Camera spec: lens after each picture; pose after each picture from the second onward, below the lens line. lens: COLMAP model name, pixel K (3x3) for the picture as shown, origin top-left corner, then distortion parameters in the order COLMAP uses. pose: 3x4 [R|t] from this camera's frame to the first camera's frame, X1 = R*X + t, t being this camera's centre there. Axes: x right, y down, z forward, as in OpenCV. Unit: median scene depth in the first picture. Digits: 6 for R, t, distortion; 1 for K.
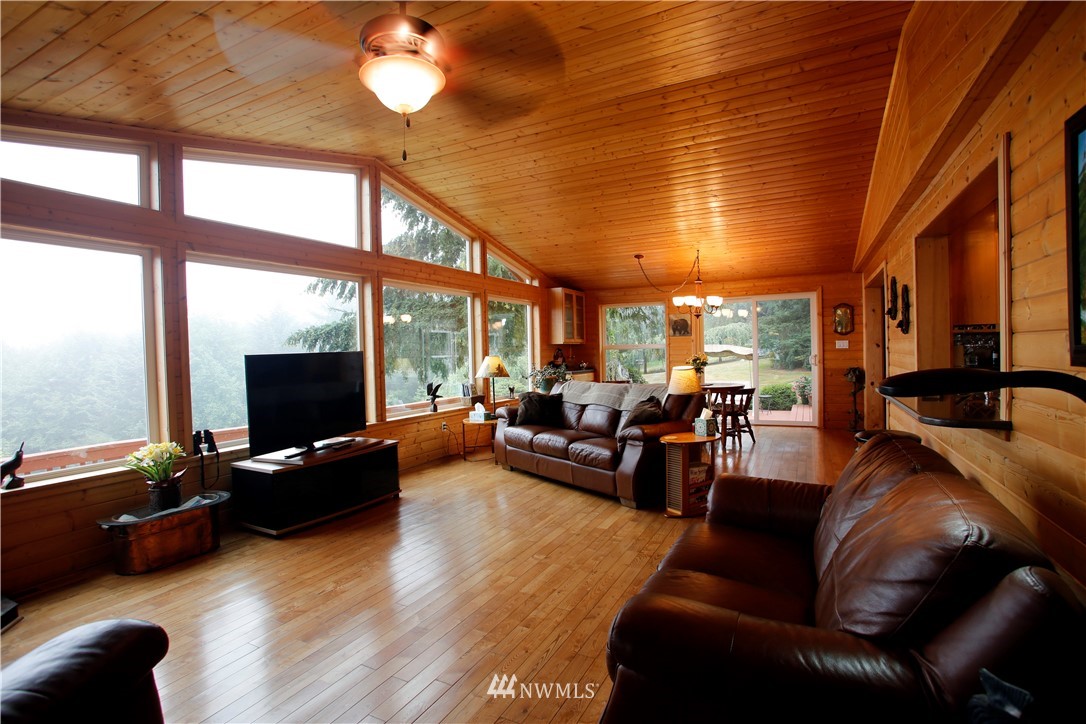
lens RADIAL K [[508.2, 0, 540.0], [0, 508.2, 359.3], [0, 0, 1]] dist [-0.003372, 0.000054]
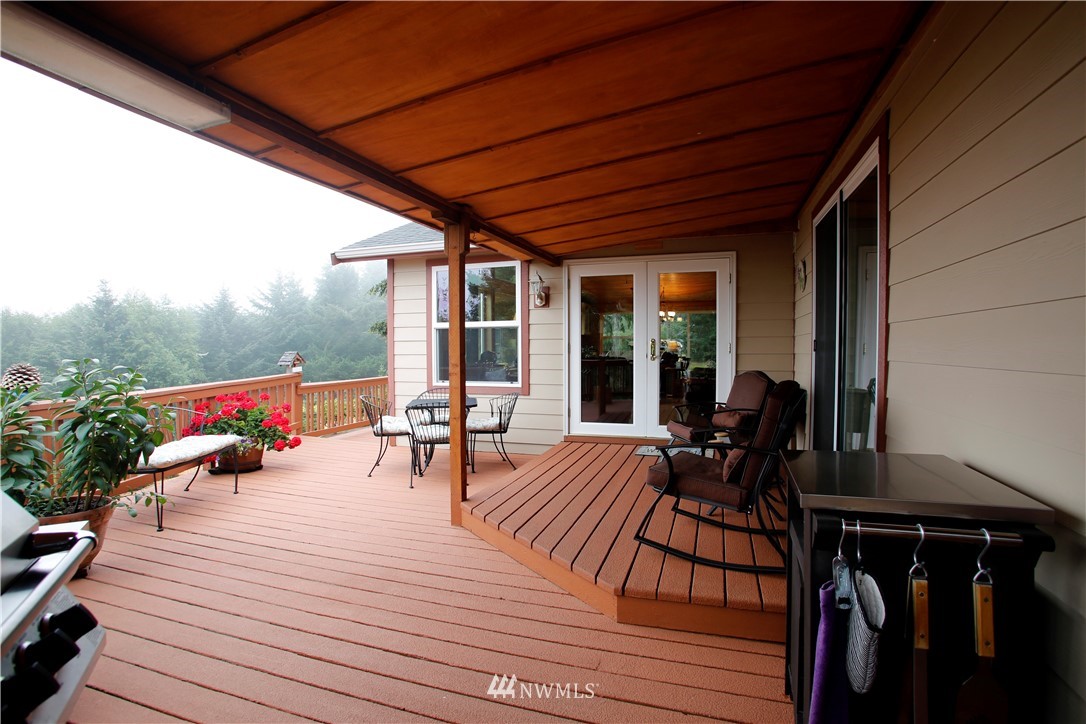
lens RADIAL K [[508.2, 0, 542.1], [0, 508.2, 361.2], [0, 0, 1]] dist [-0.003372, 0.000054]
pose [[0.987226, 0.012984, 0.158795, -0.061352], [-0.014853, 0.999834, 0.010592, 0.007247], [-0.158631, -0.012815, 0.987255, -0.115201]]
